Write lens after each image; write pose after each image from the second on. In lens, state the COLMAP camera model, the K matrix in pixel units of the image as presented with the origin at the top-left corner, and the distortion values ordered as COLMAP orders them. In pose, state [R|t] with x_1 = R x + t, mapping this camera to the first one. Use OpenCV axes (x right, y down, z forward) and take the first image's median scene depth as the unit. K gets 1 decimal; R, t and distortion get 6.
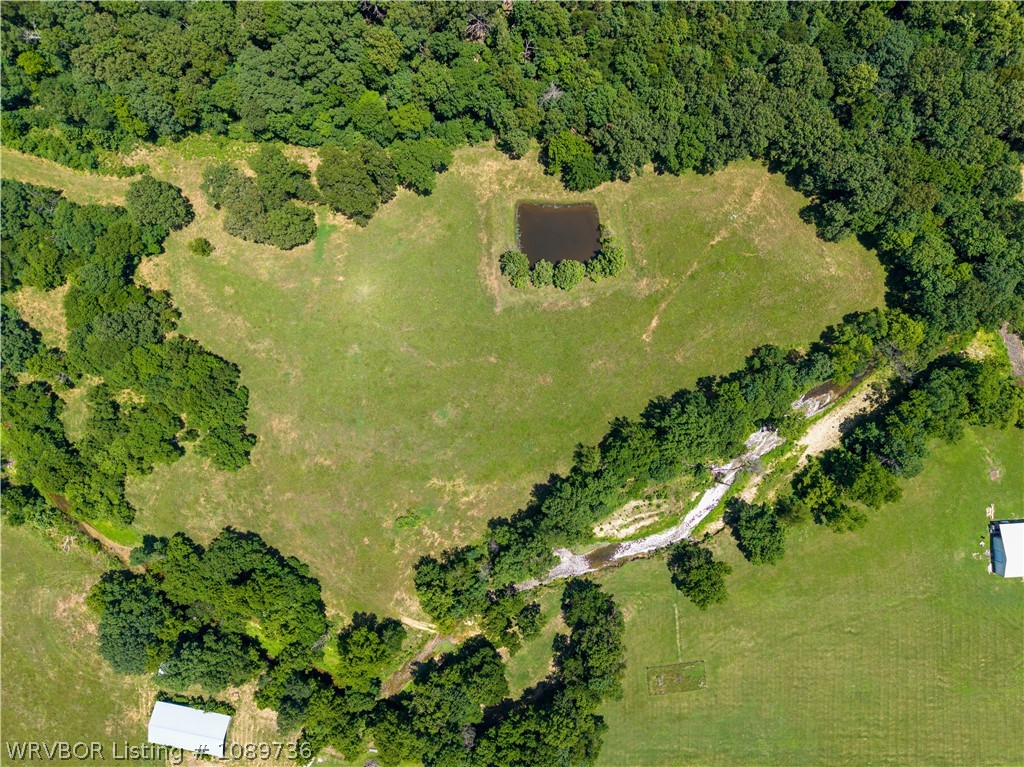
lens RADIAL K [[700.3, 0, 512.0], [0, 700.3, 383.5], [0, 0, 1]] dist [0.059438, -0.067953]
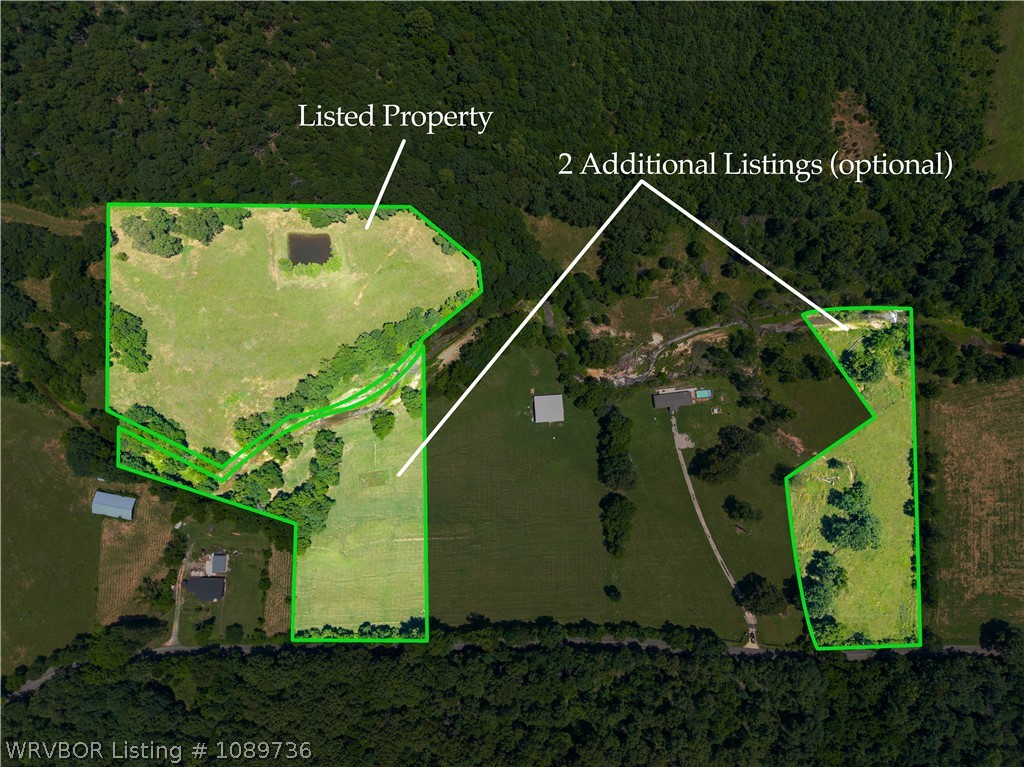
lens RADIAL K [[700.3, 0, 512.0], [0, 700.3, 383.5], [0, 0, 1]] dist [0.059438, -0.067953]
pose [[0.999548, -0.007760, 0.029058, 0.562271], [0.008552, 0.999592, -0.027240, 0.213026], [-0.028835, 0.027476, 0.999206, -0.947616]]
